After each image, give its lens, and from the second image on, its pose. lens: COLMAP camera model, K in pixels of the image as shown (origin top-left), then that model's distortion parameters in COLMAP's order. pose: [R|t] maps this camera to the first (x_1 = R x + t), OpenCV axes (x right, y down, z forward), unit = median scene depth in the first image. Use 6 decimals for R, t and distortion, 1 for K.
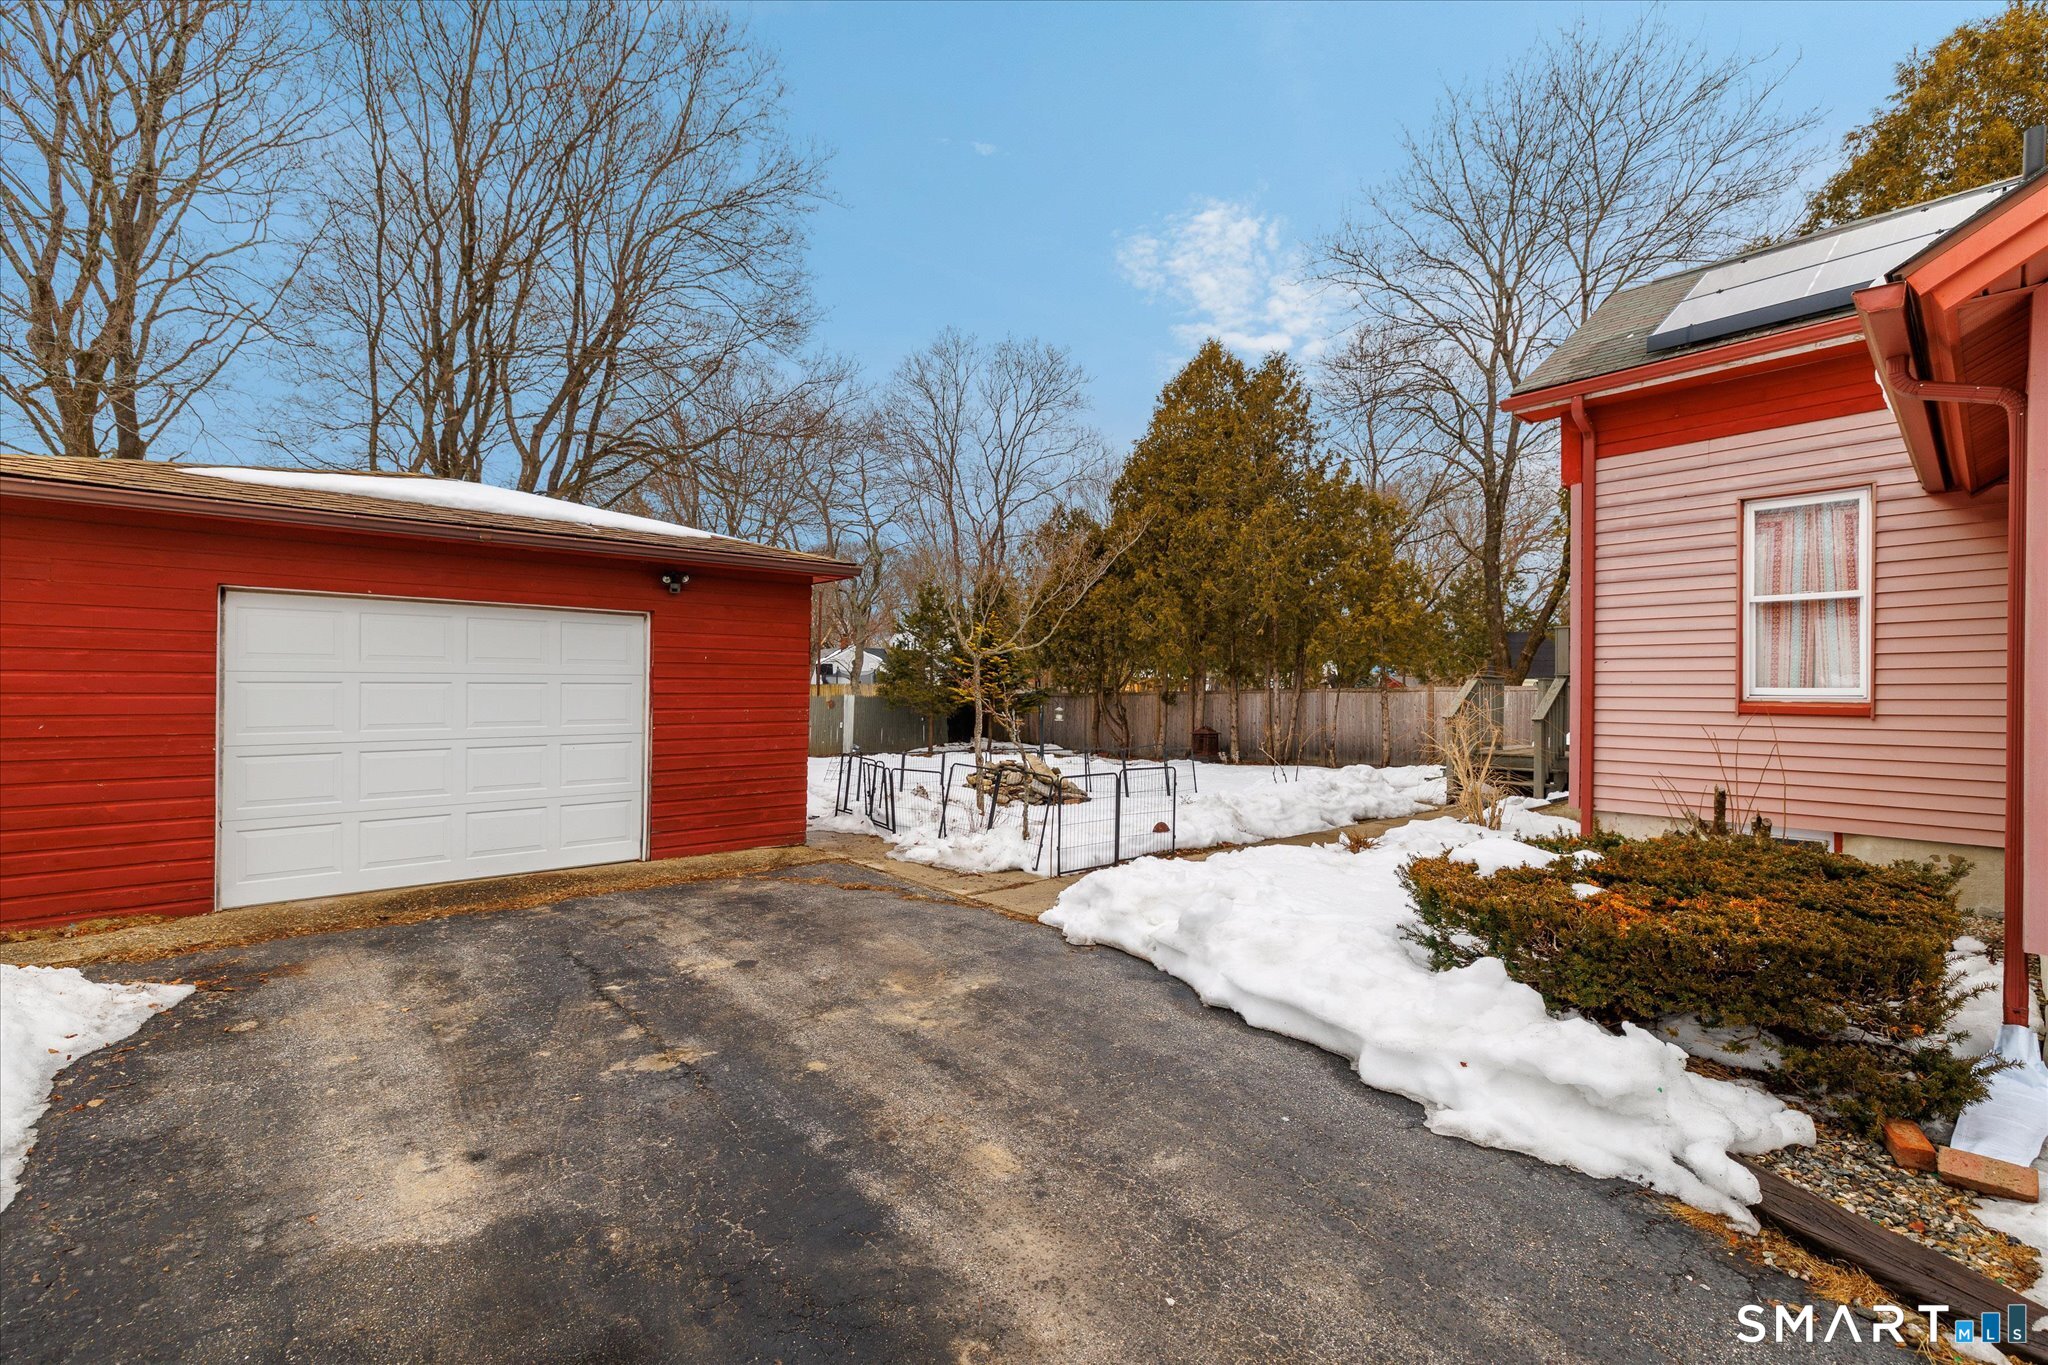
lens RADIAL K [[882.2, 0, 1035.9], [0, 882.2, 685.9], [0, 0, 1]] dist [-0.001237, -0.000442]
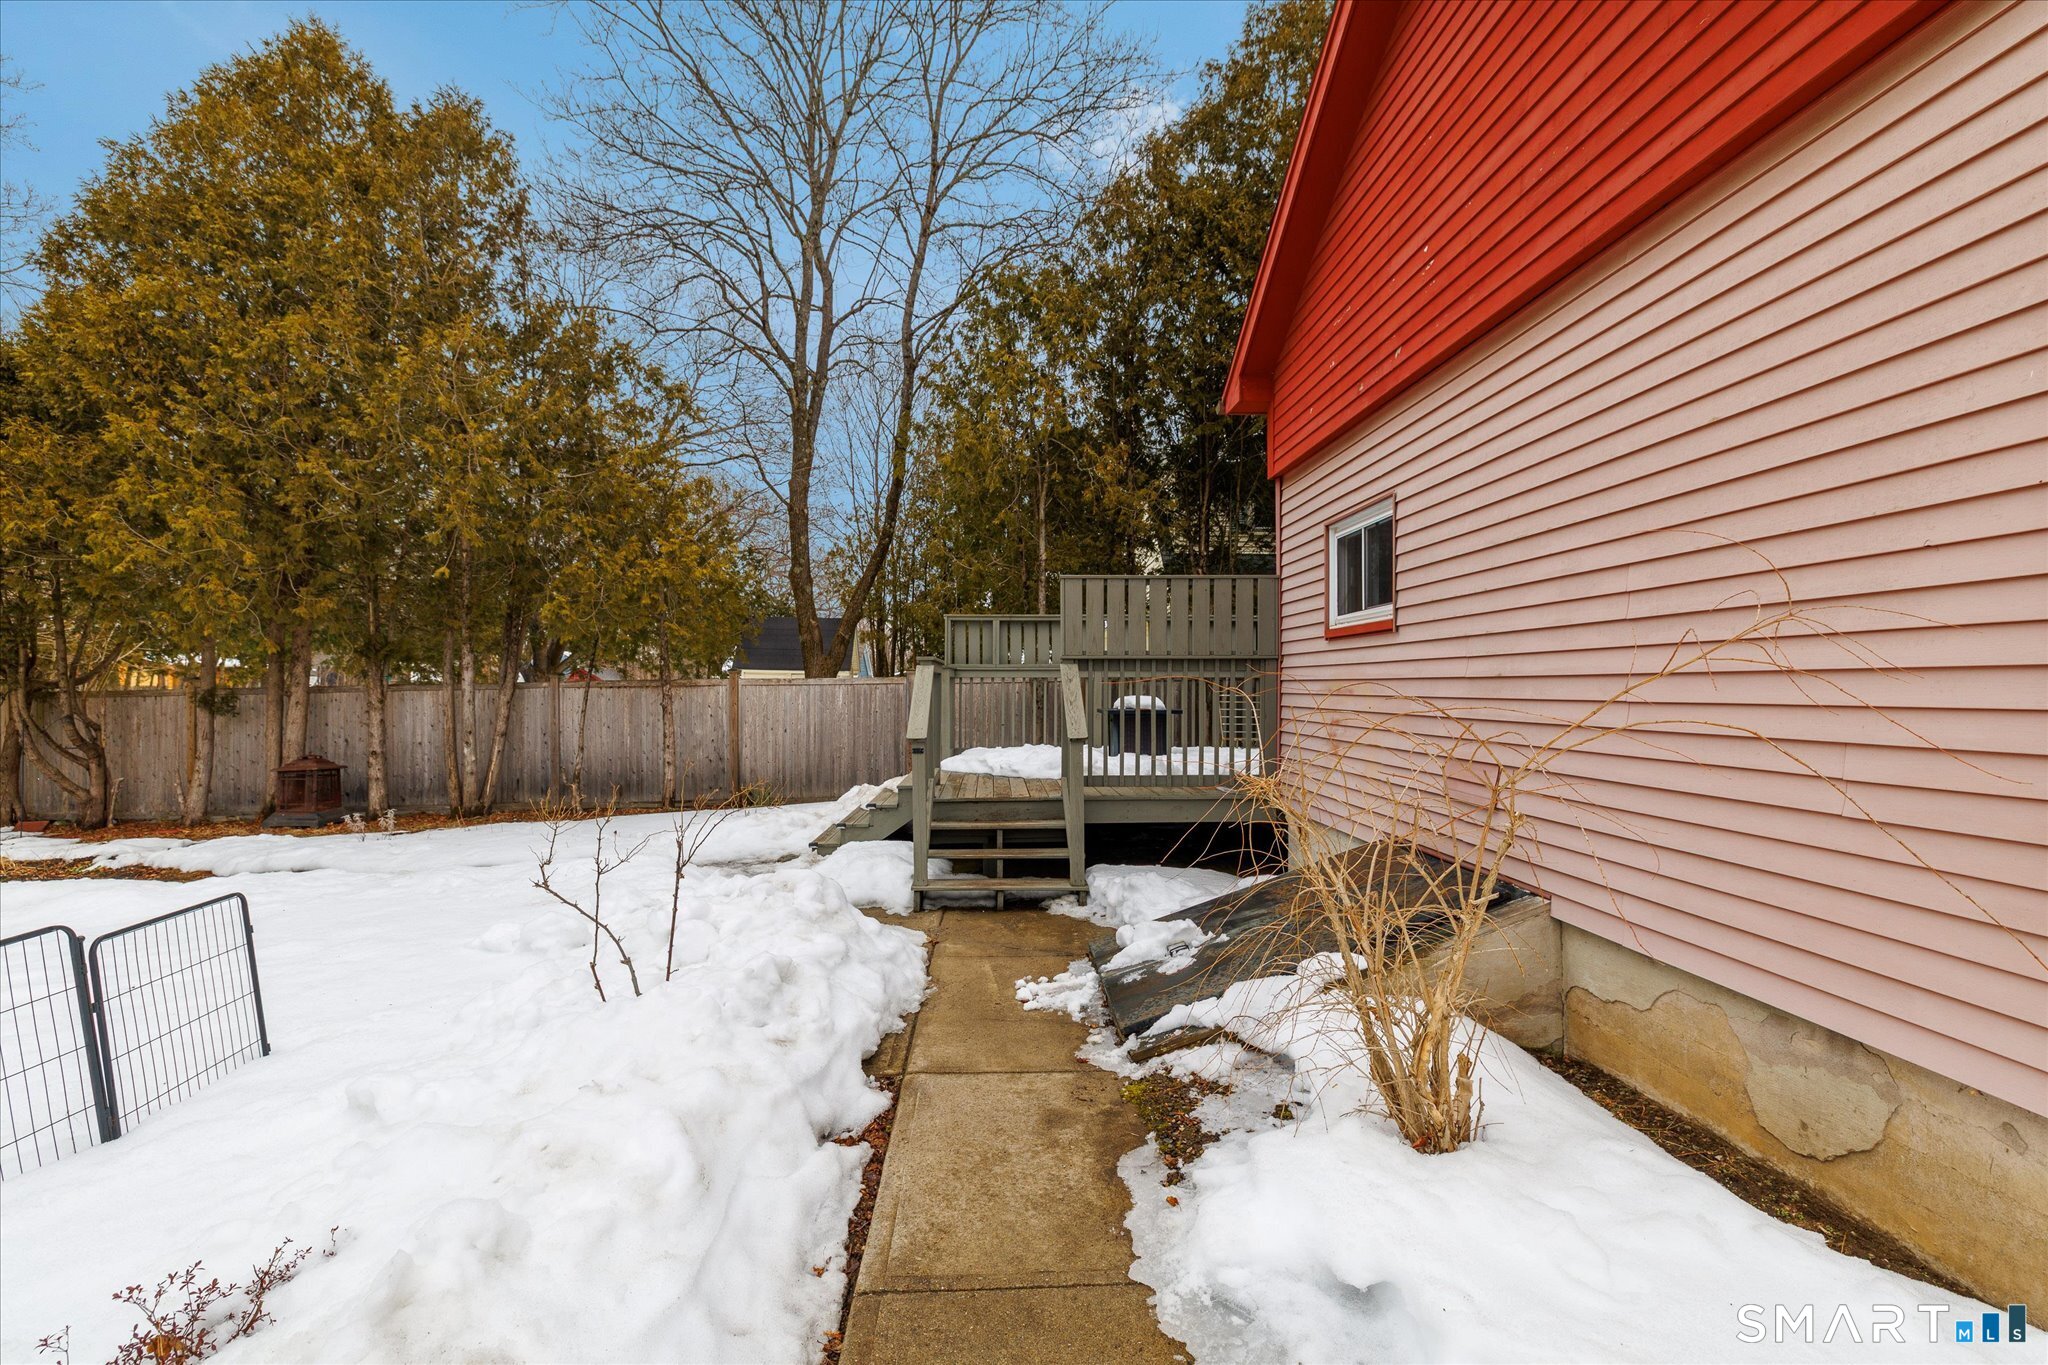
lens RADIAL K [[882.2, 0, 1028.6], [0, 882.2, 690.8], [0, 0, 1]] dist [-0.001237, -0.000442]
pose [[0.641077, -0.009479, 0.767418, 0.066849], [0.000360, 0.999927, 0.012050, 0.001618], [-0.767476, -0.007449, 0.641034, 0.349717]]
